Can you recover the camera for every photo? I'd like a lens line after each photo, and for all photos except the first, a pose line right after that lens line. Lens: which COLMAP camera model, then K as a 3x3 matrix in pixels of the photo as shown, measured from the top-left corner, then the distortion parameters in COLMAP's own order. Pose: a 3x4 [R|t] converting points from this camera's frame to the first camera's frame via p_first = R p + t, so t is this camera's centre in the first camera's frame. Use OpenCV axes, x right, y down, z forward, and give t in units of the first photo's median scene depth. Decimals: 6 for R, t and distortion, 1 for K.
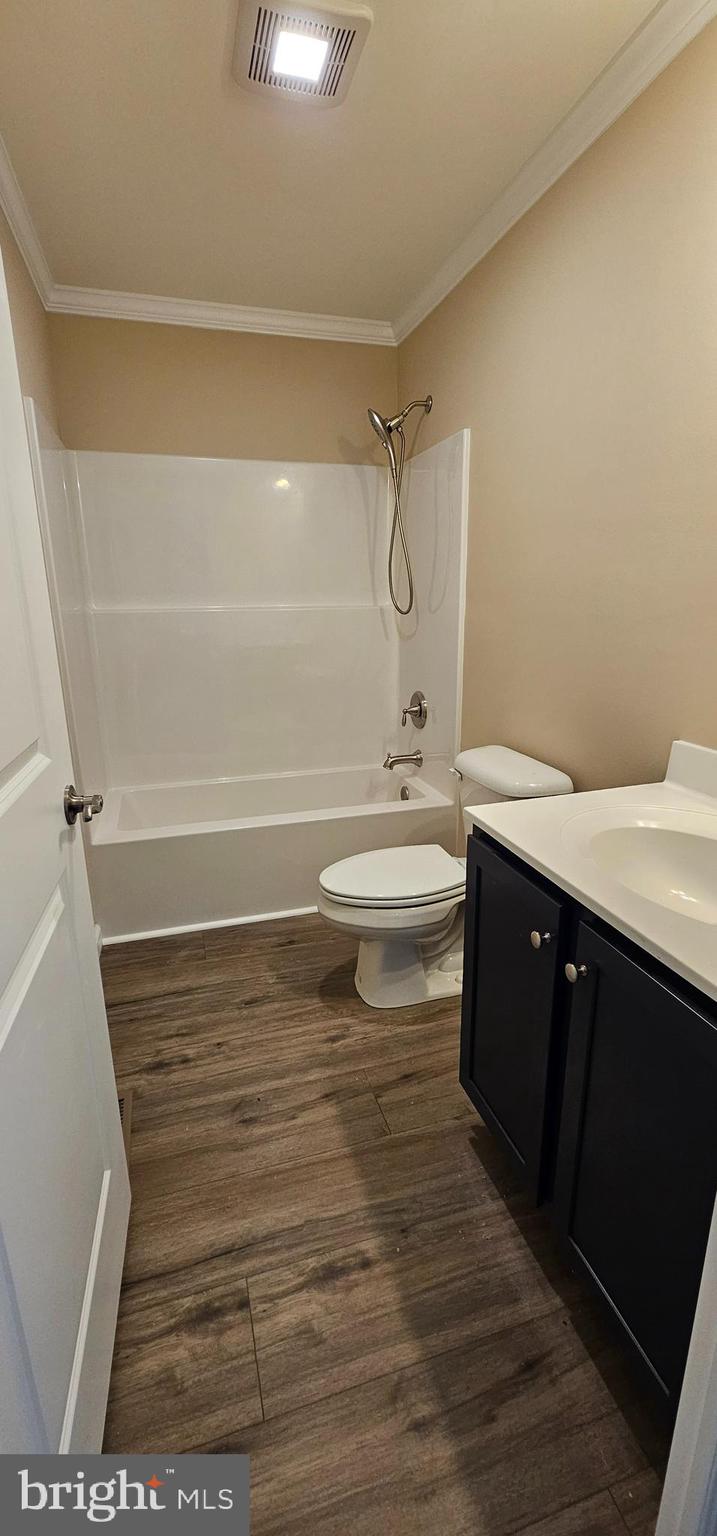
lens RADIAL K [[629.1, 0, 361.7], [0, 629.1, 769.8], [0, 0, 1]] dist [-0.001162, -0.000709]
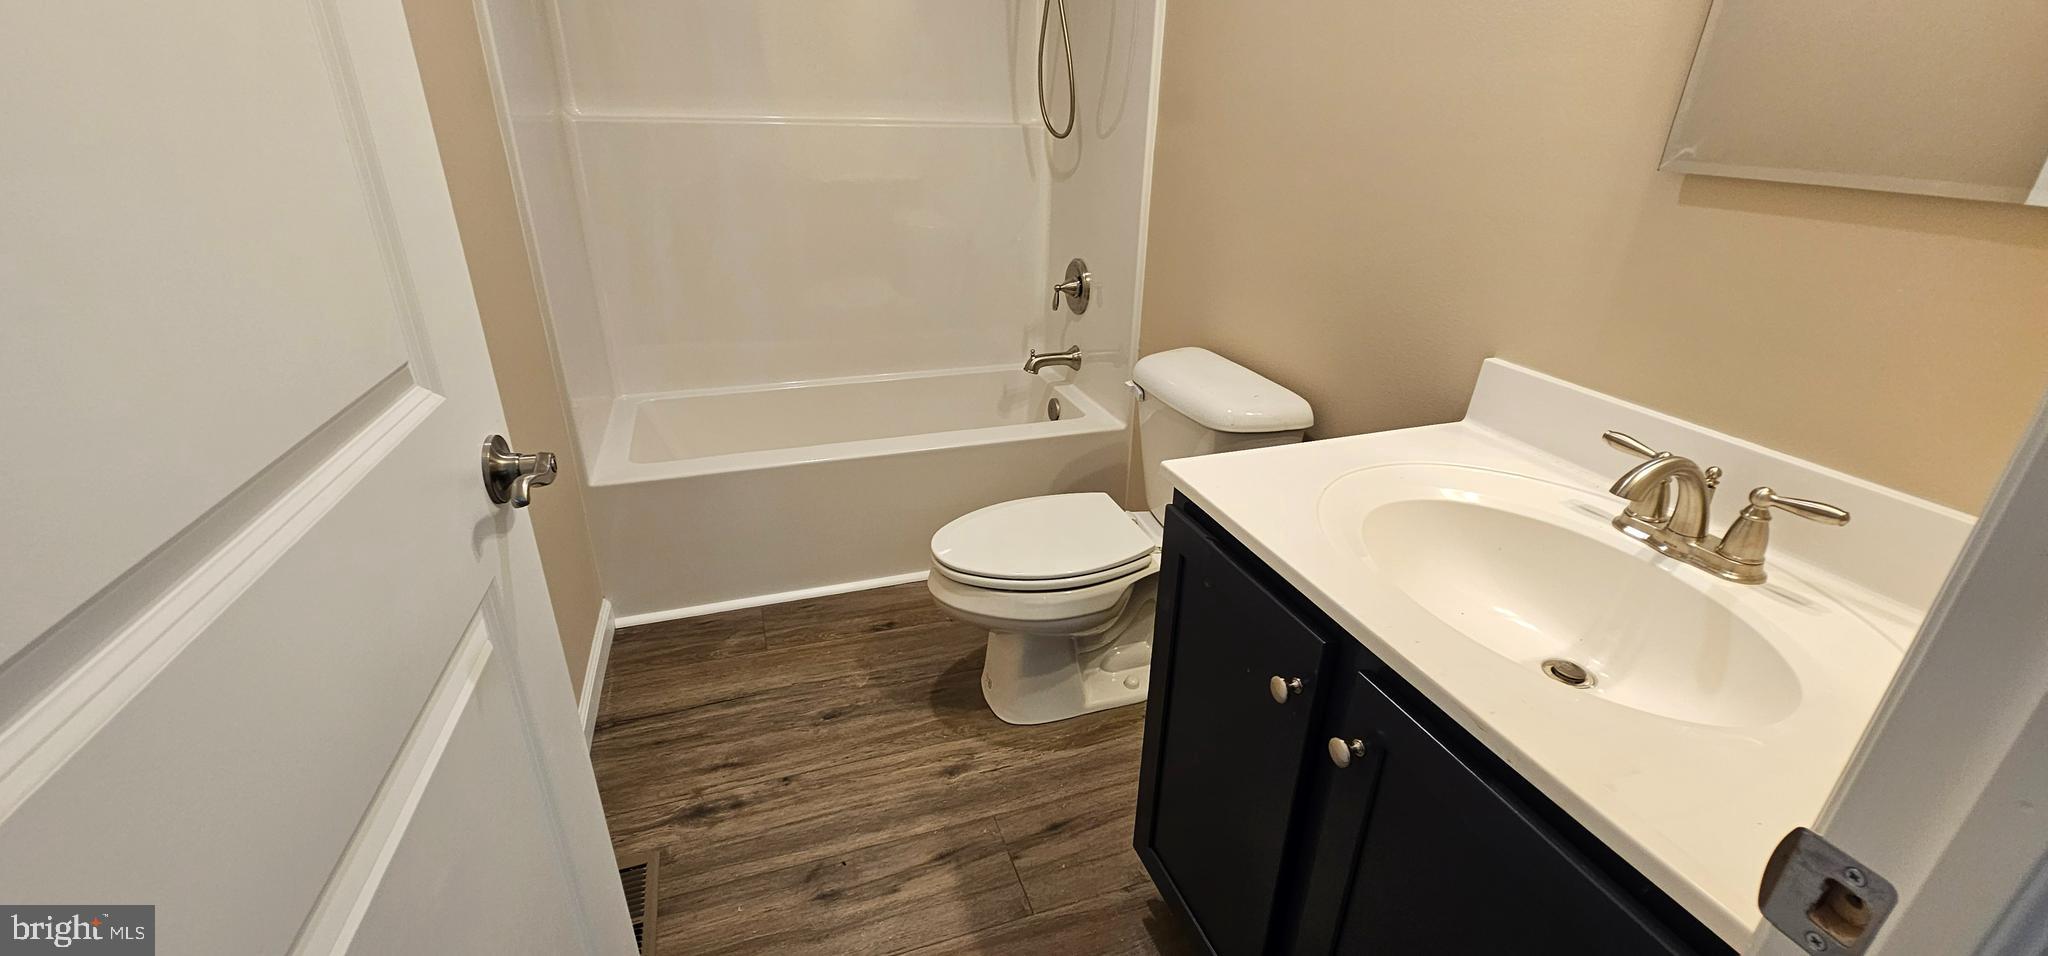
lens RADIAL K [[838.8, 0, 1027.6], [0, 838.8, 484.6], [0, 0, 1]] dist [-0.001162, -0.000709]
pose [[0.998692, 0.010739, 0.049983, -0.010614], [-0.018131, 0.988537, 0.149889, -0.031457], [-0.047800, -0.150599, 0.987439, 0.127237]]
